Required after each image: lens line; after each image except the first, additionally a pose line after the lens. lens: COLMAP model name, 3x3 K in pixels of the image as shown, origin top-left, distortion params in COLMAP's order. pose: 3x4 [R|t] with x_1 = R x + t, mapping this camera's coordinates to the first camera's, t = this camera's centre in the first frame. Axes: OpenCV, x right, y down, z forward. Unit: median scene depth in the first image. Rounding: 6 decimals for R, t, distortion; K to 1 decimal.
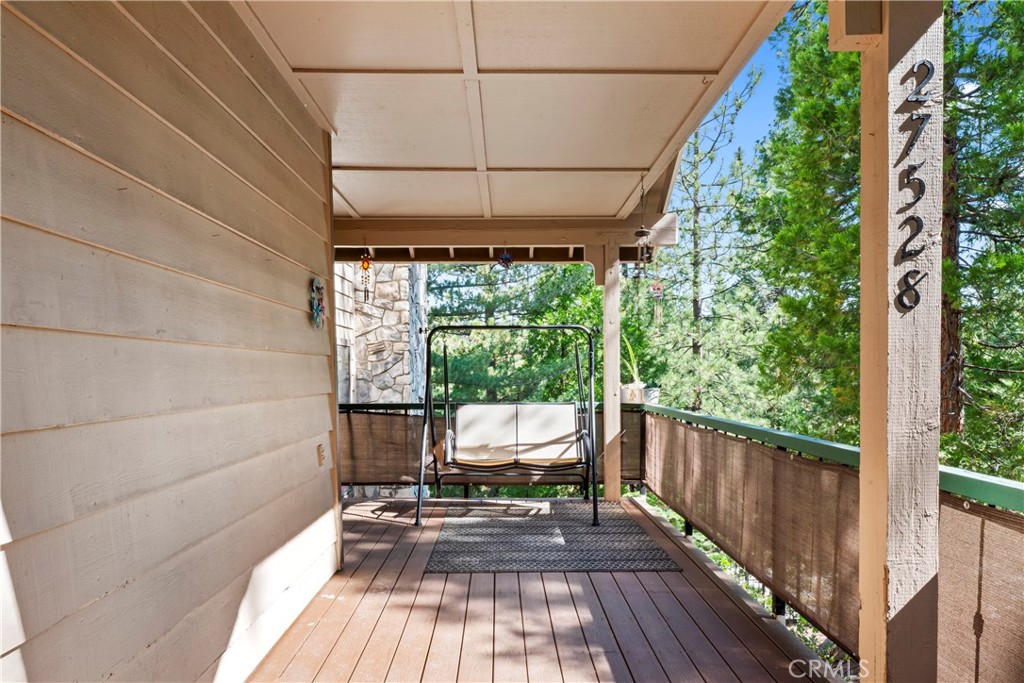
lens RADIAL K [[650.9, 0, 511.7], [0, 650.9, 341.9], [0, 0, 1]] dist [-0.001158, -0.000074]
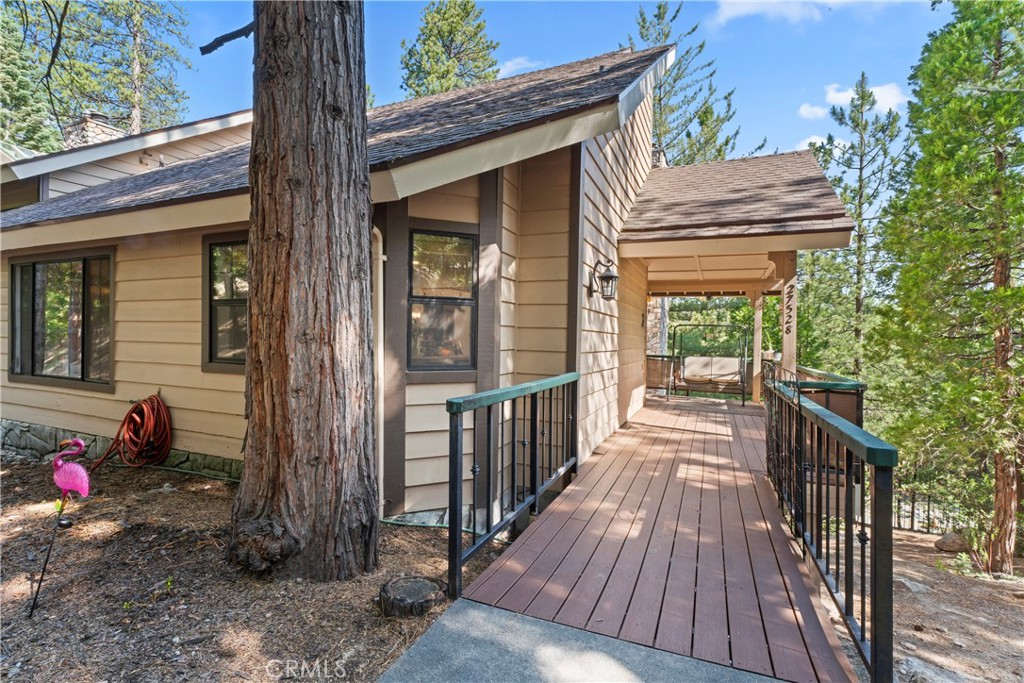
lens RADIAL K [[462.0, 0, 514.9], [0, 462.0, 341.0], [0, 0, 1]] dist [-0.003457, -0.000315]
pose [[0.911283, 0.031588, -0.410568, 0.041150], [-0.012262, 0.998693, 0.049619, -0.037306], [0.411599, -0.040182, 0.910479, -0.804004]]
